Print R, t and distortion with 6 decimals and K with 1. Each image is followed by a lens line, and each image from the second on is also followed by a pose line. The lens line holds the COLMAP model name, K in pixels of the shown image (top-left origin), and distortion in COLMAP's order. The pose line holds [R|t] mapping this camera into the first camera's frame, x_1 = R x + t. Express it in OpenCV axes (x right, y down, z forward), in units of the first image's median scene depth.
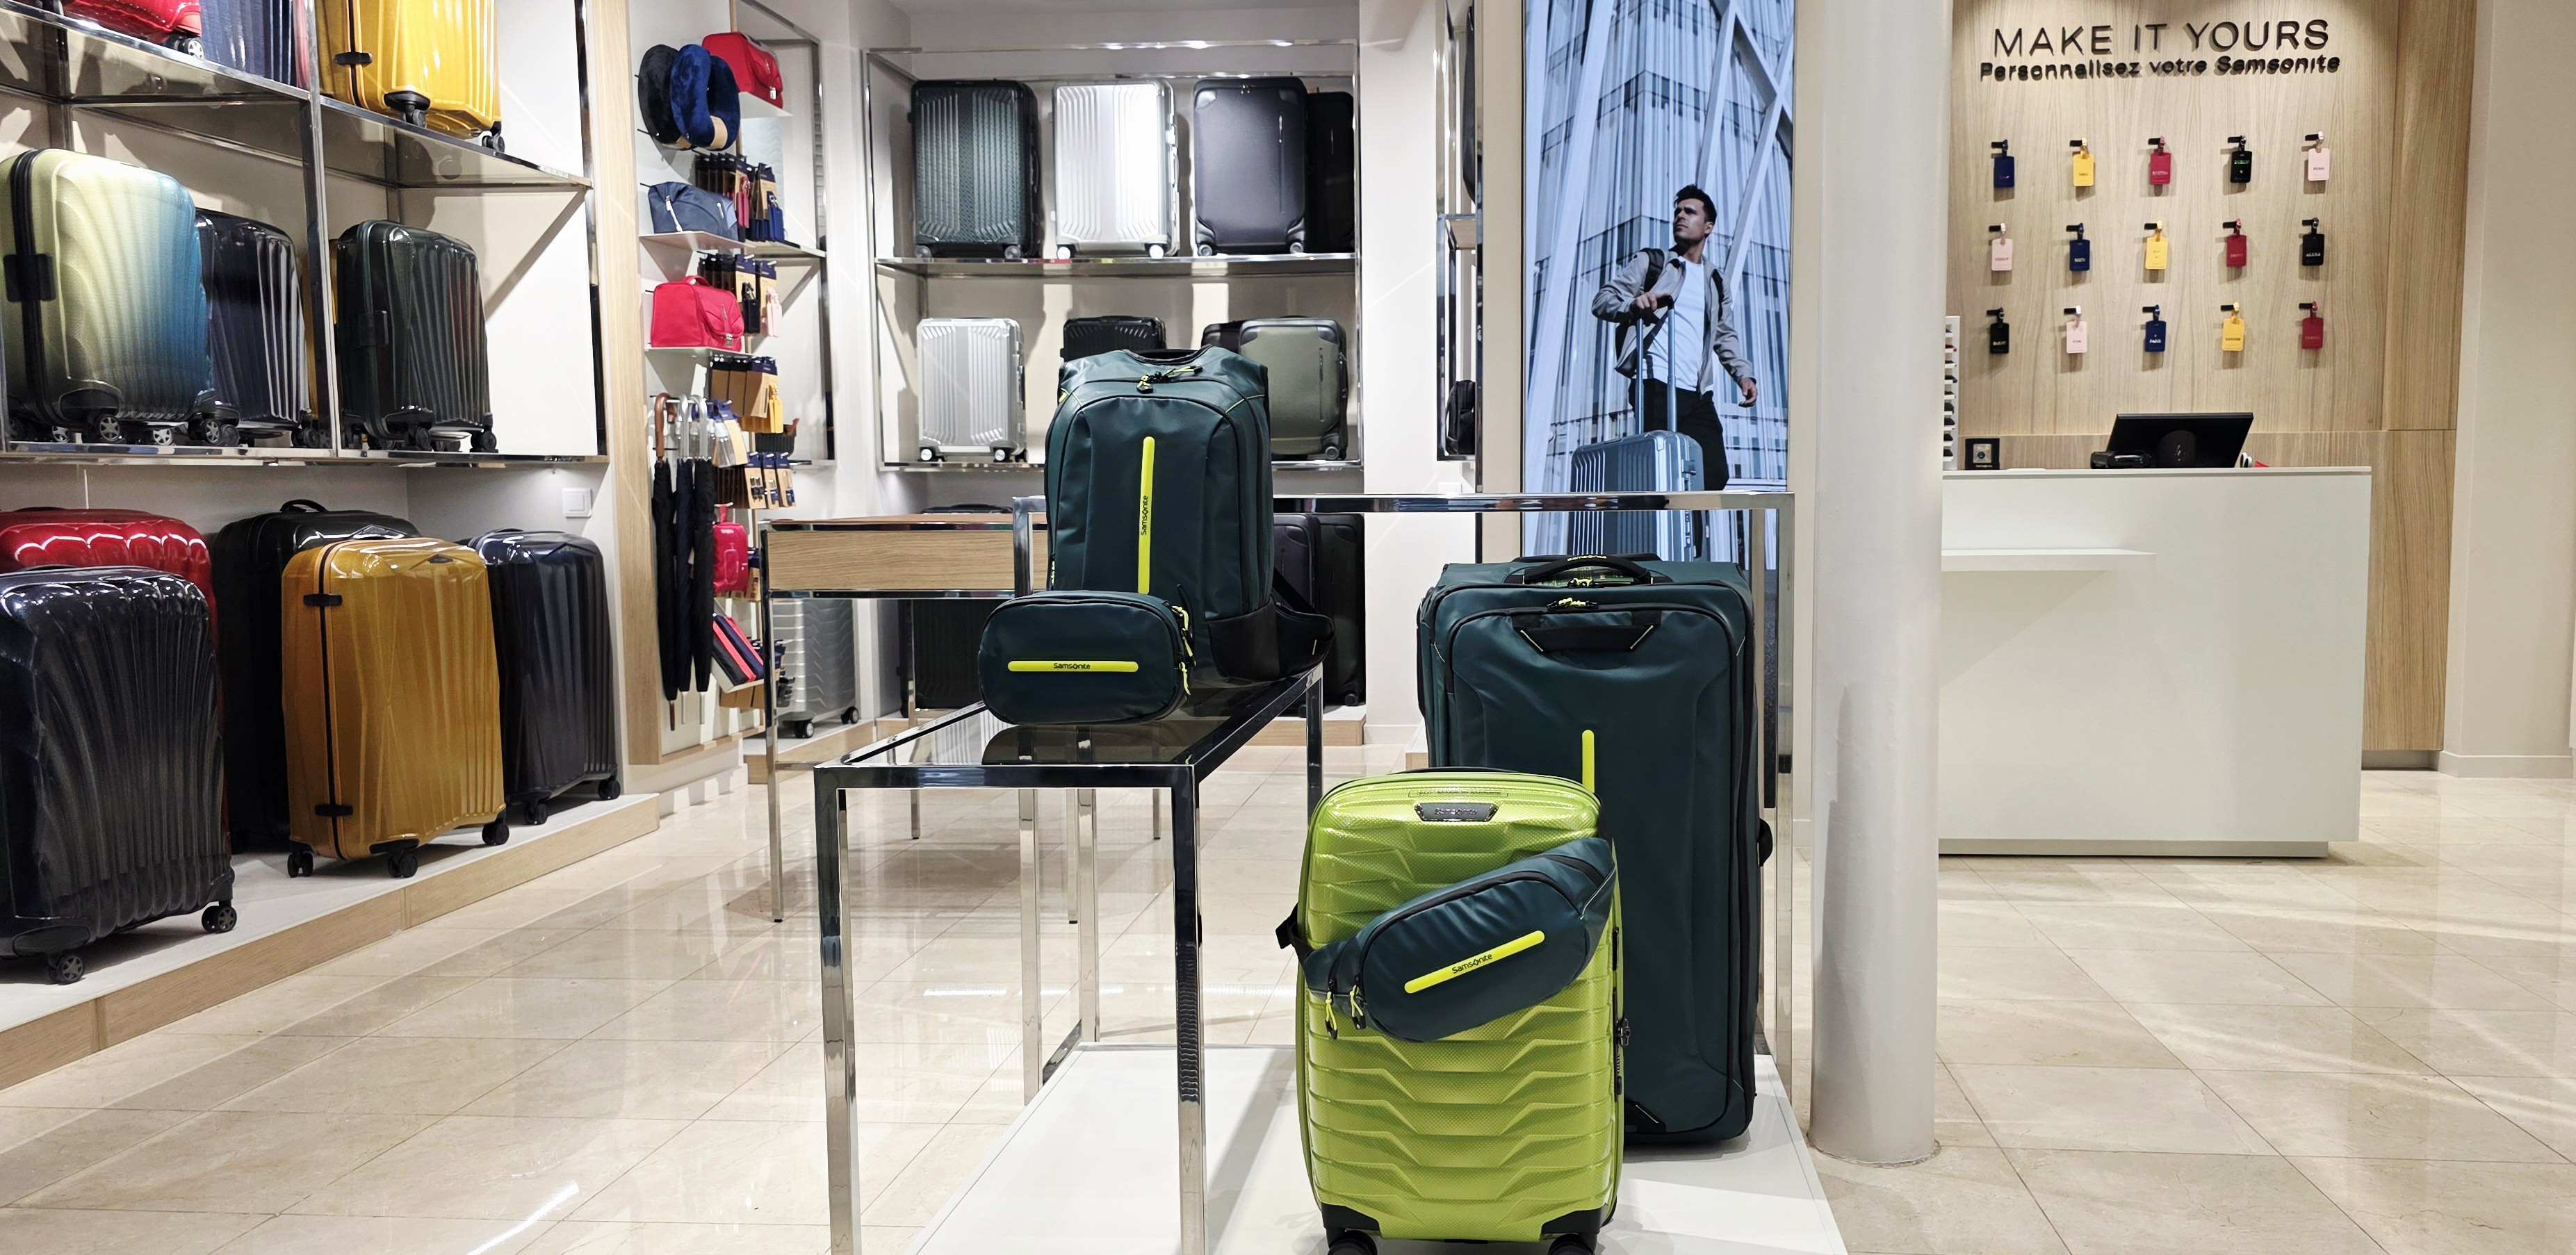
lens RADIAL K [[1871.6, 0, 1390.9], [0, 1871.6, 656.4], [0, 0, 1]] dist [0.061835, -0.060451]
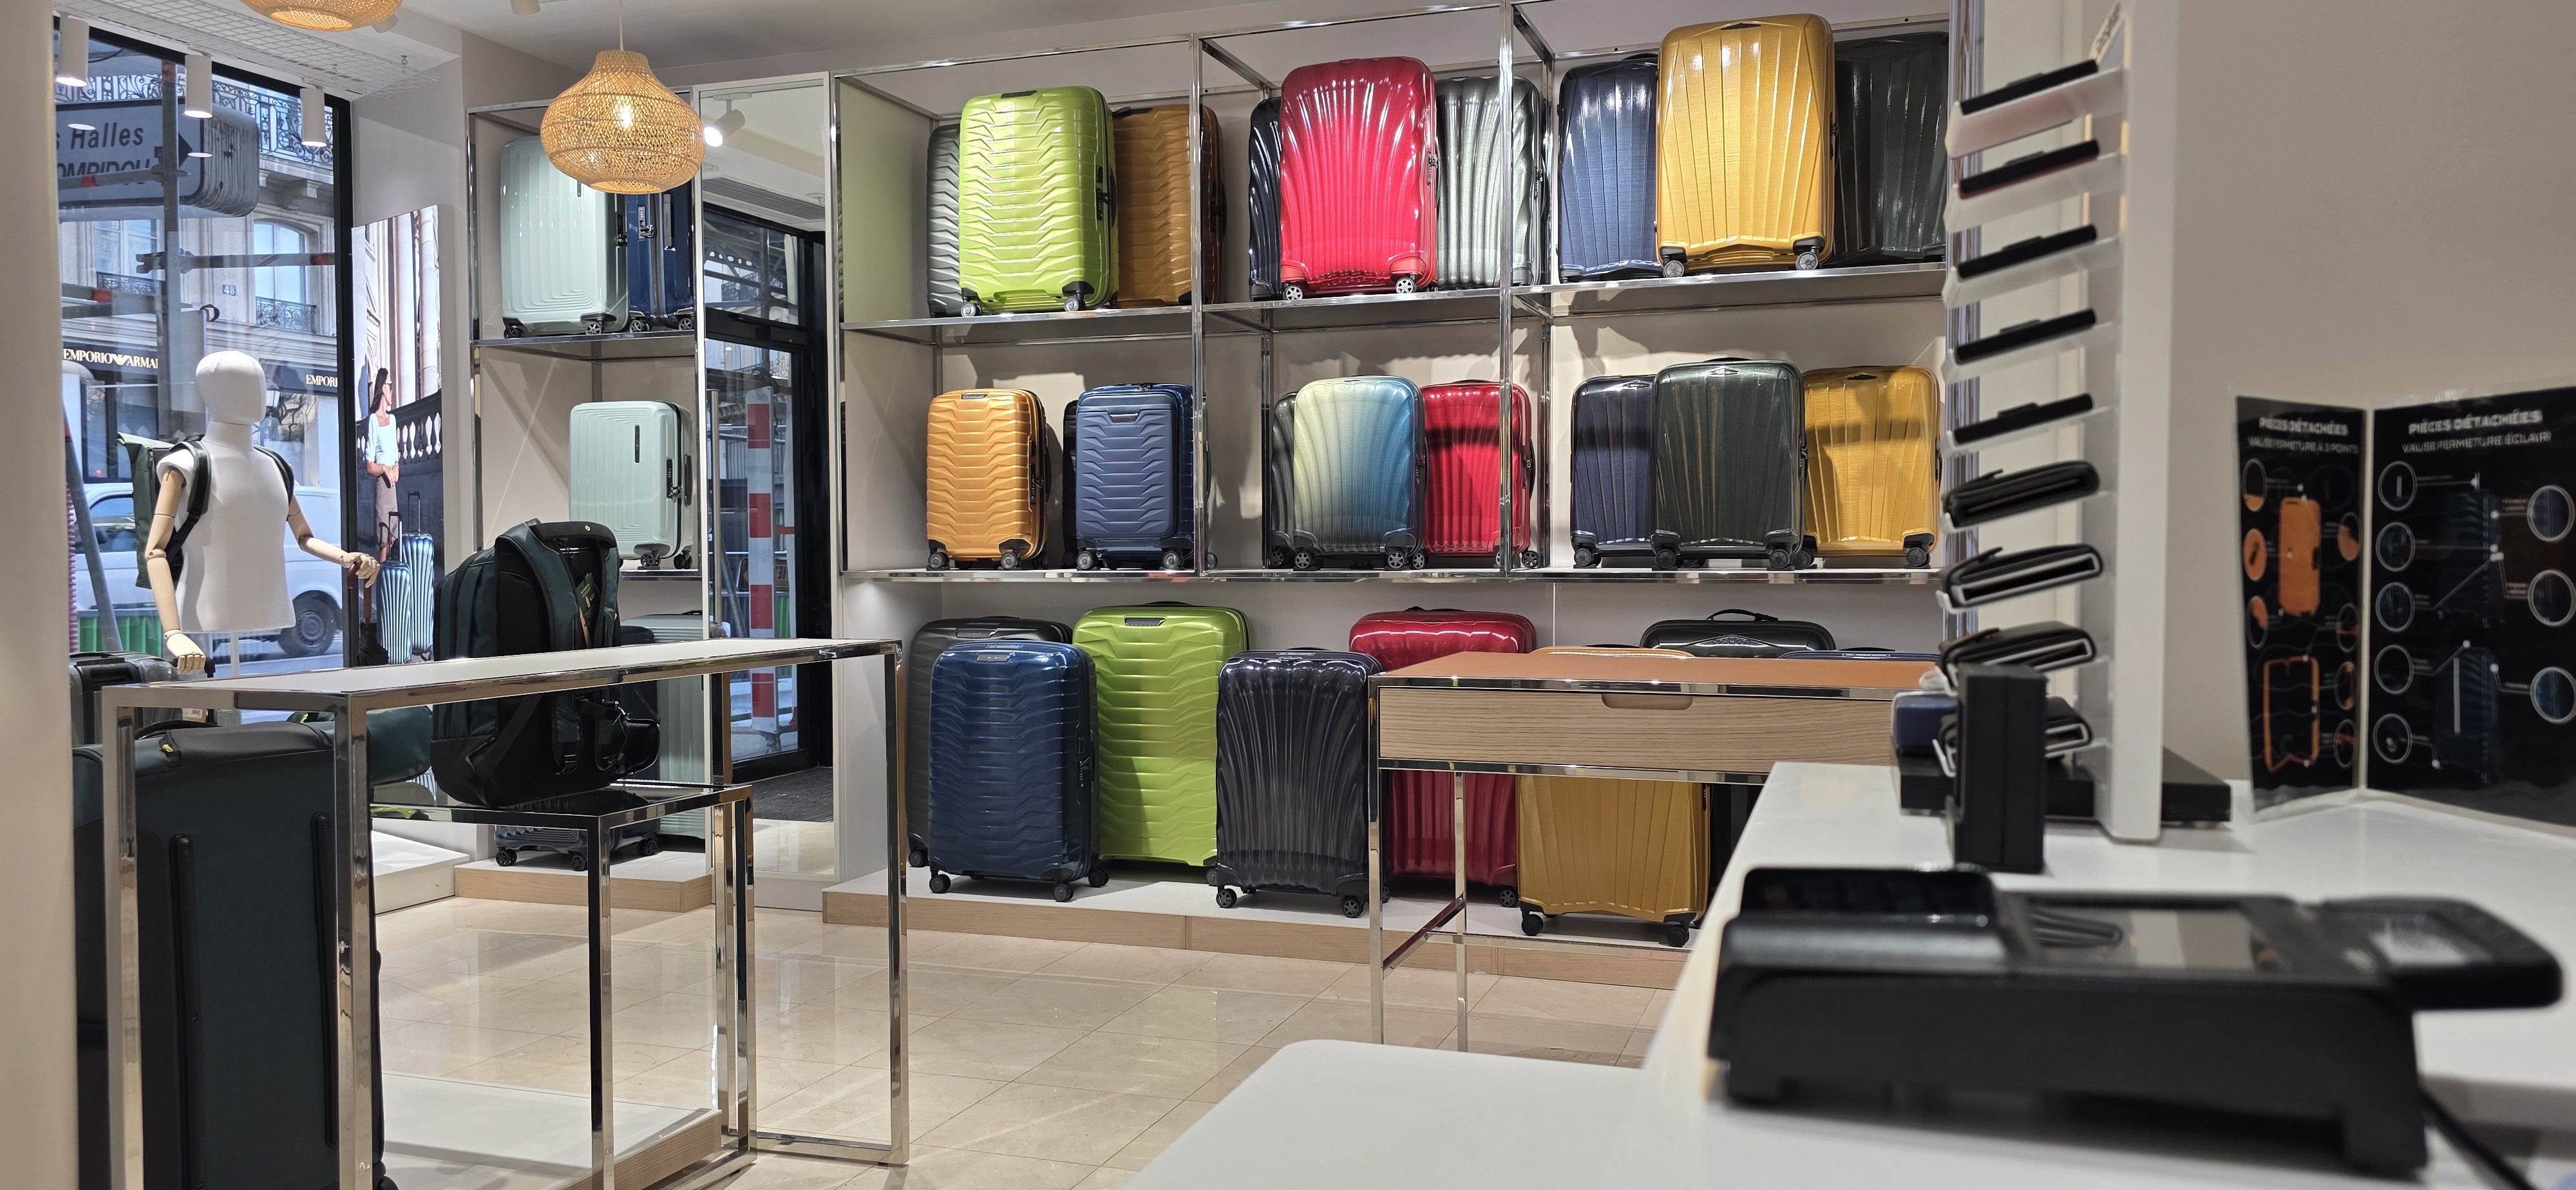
lens RADIAL K [[1753.7, 0, 1288.0], [0, 1753.7, 595.0], [0, 0, 1]] dist [0.072277, -0.000718]
pose [[-0.247560, 0.036787, -0.968174, 0.488070], [-0.085392, 0.994562, 0.059624, -0.126157], [0.965102, 0.097435, -0.243072, 0.956851]]
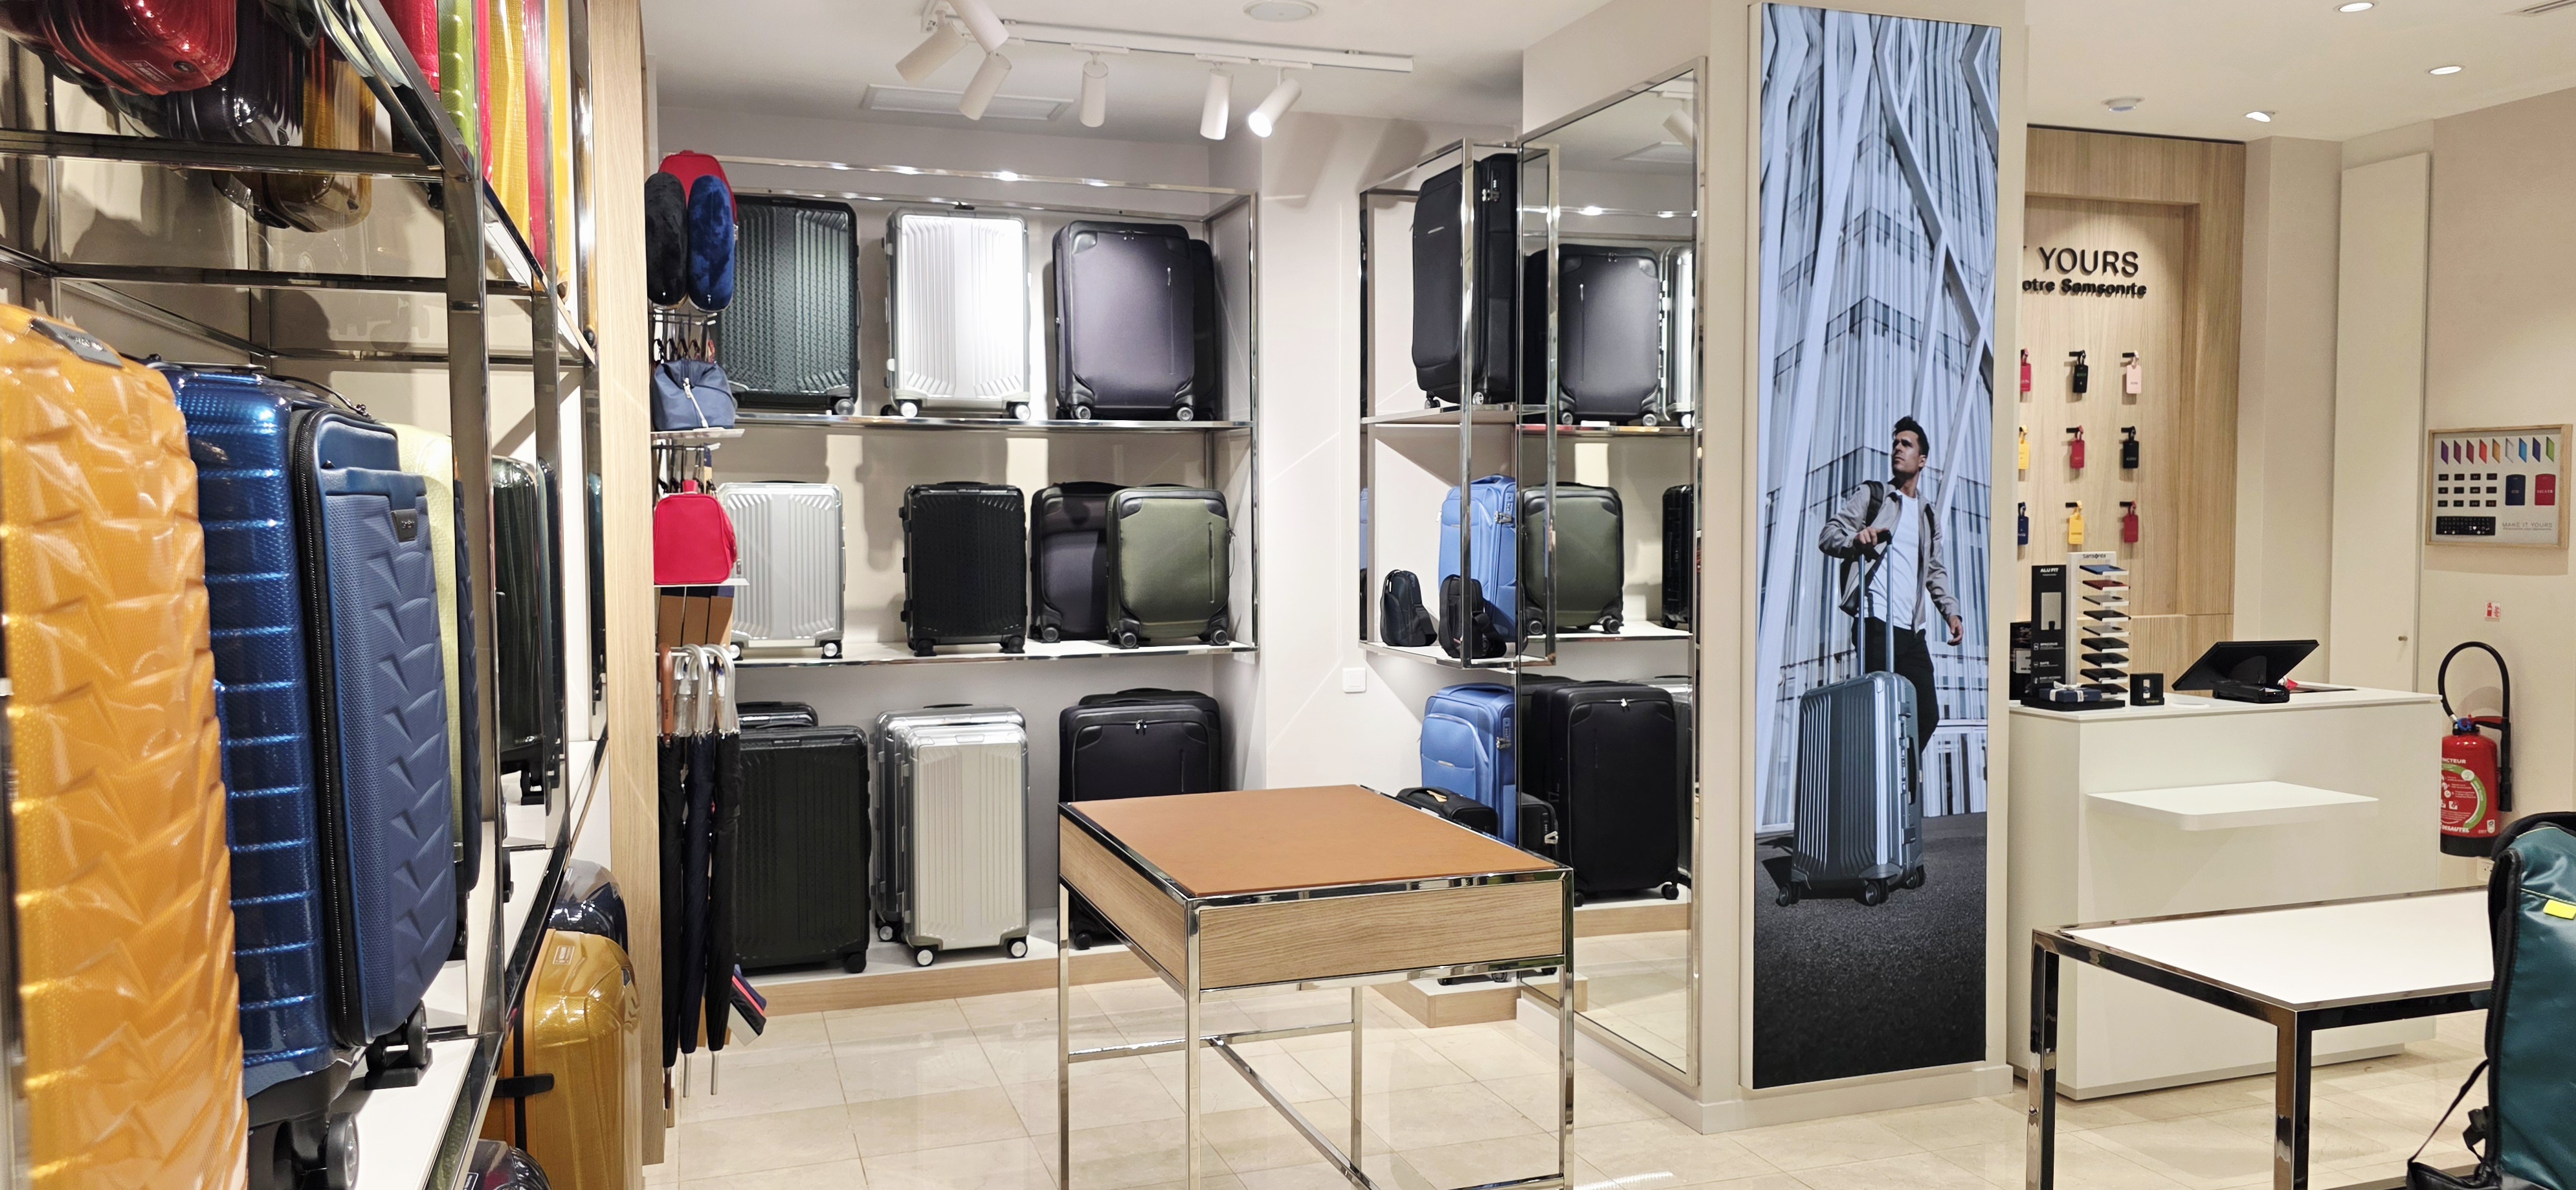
lens RADIAL K [[1754.1, 0, 1288.0], [0, 1754.1, 595.0], [0, 0, 1]] dist [0.072277, -0.000718]
pose [[0.912864, -0.016912, 0.407914, -0.488527], [0.036527, 0.998518, -0.040343, -0.133872], [-0.406627, 0.051727, 0.912129, 0.309960]]
